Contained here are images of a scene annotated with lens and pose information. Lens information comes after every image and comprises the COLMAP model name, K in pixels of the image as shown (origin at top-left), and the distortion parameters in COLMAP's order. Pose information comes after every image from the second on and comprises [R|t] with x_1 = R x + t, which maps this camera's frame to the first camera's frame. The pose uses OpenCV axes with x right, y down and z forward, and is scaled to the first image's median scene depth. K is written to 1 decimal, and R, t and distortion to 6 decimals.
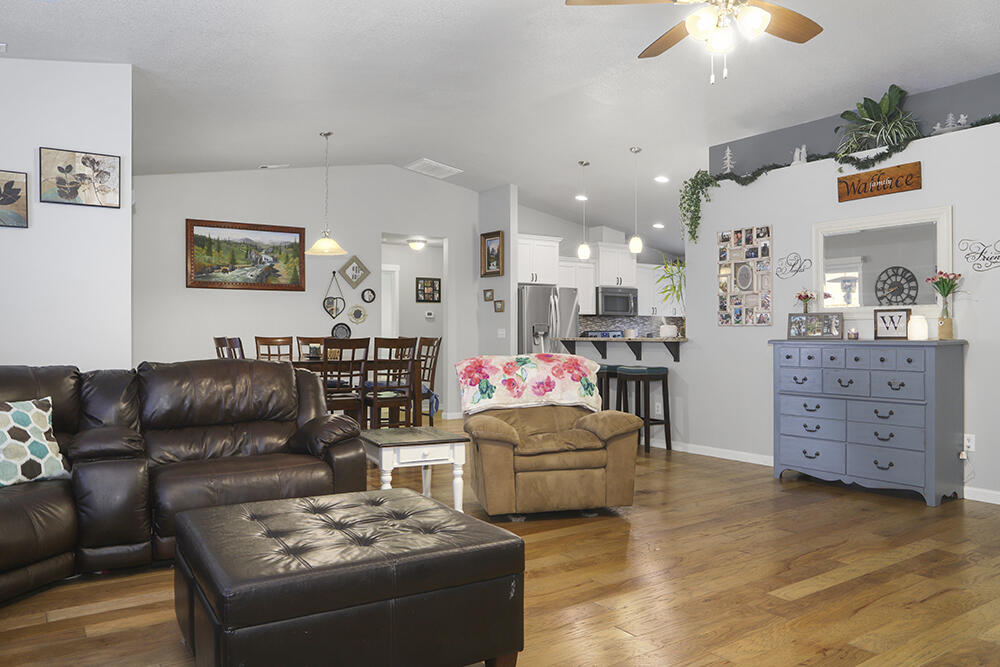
lens RADIAL K [[744.0, 0, 500.0], [0, 744.0, 333.5], [0, 0, 1]] dist [-0.111163, 0.098159]
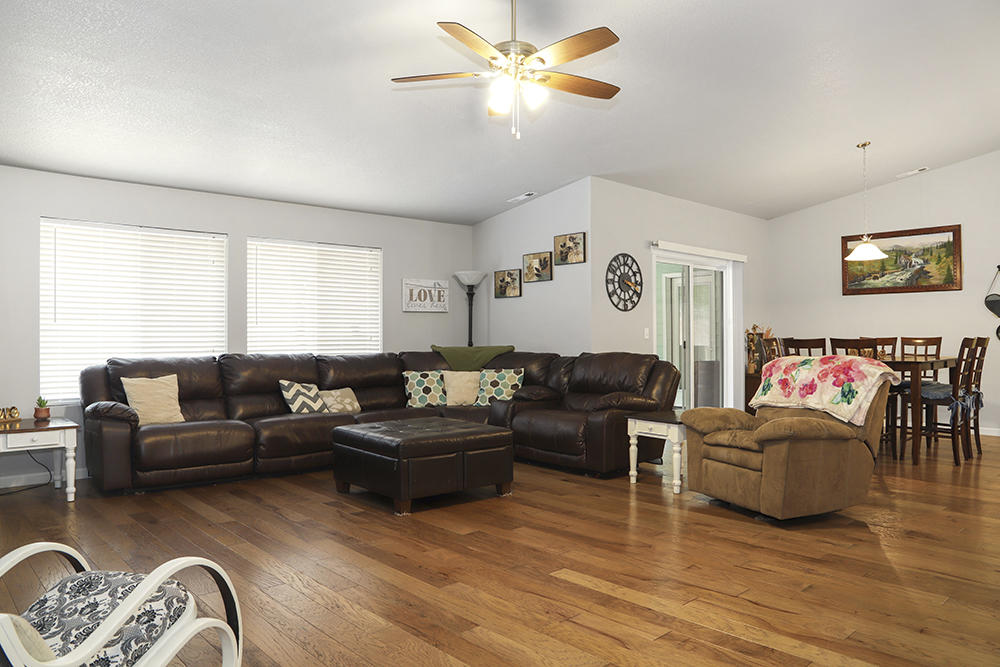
lens RADIAL K [[697.5, 0, 500.0], [0, 697.5, 333.5], [0, 0, 1]] dist [-0.123098, 0.088978]
pose [[0.132679, -0.005720, -0.991143, 0.622479], [0.004584, 0.999976, -0.005158, 0.001396], [0.991148, -0.003859, 0.132702, 0.339934]]
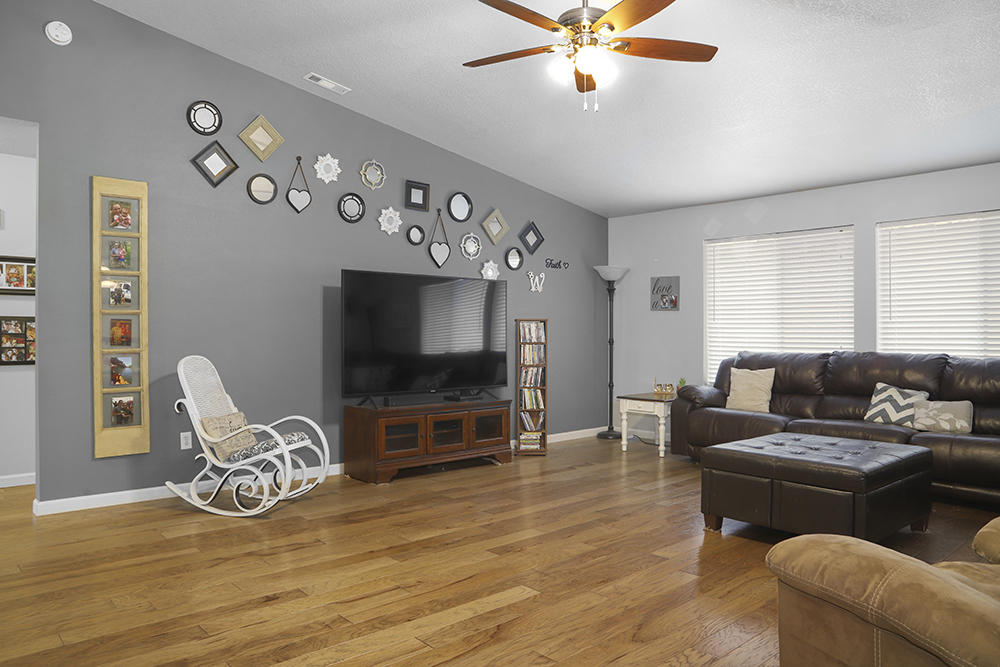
lens RADIAL K [[681.3, 0, 500.0], [0, 681.3, 333.5], [0, 0, 1]] dist [-0.067333, 0.000127]
pose [[-0.991486, -0.002134, -0.130193, 0.241998], [-0.001989, 0.999997, -0.001249, 0.001596], [0.130195, -0.000979, -0.991488, 0.850015]]
